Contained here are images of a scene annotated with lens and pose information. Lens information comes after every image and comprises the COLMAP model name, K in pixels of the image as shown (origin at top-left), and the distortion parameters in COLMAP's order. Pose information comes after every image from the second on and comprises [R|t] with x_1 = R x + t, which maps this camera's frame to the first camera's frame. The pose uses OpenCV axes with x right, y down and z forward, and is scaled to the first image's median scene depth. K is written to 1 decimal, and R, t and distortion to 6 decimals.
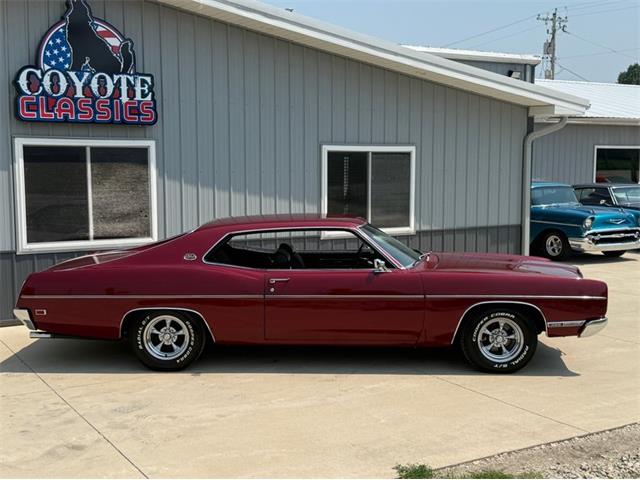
lens RADIAL K [[828.3, 0, 320.0], [0, 828.3, 240.0], [0, 0, 1]] dist [0.126969, 0.001880]
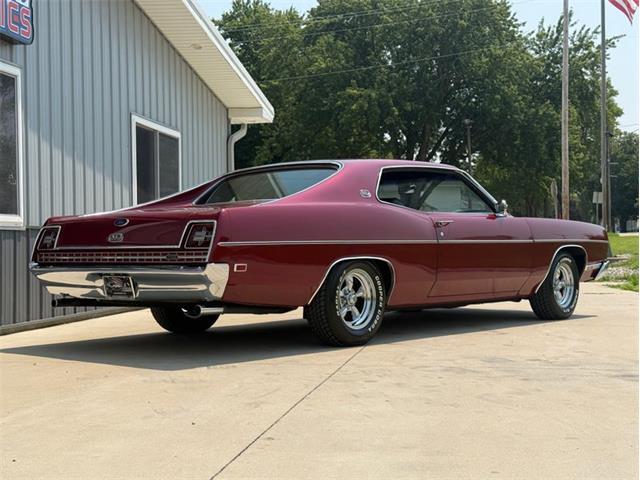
lens RADIAL K [[936.3, 0, 320.0], [0, 936.3, 240.0], [0, 0, 1]] dist [0.100011, -0.089804]
pose [[0.650806, 0.000059, 0.759244, -0.642826], [0.083114, 0.993985, -0.071320, 0.092991], [-0.754681, 0.109520, 0.646886, 0.365607]]
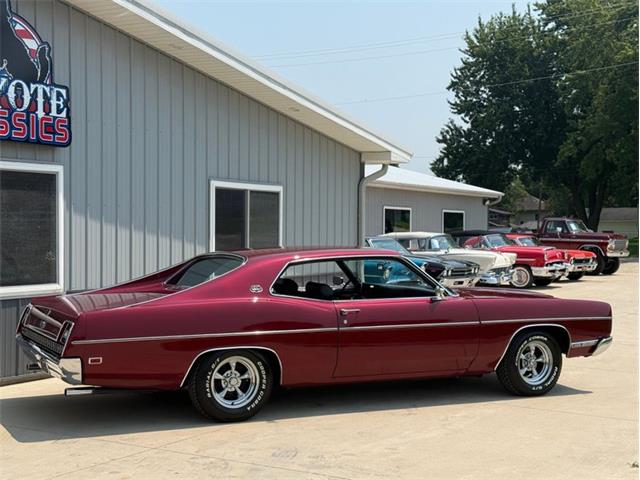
lens RADIAL K [[955.7, 0, 320.0], [0, 955.7, 240.0], [0, 0, 1]] dist [0.126505, -0.058799]
pose [[0.883467, 0.001630, 0.468491, -0.440203], [0.037371, 0.996562, -0.073942, 0.035595], [-0.467001, 0.082833, 0.880368, 0.049306]]
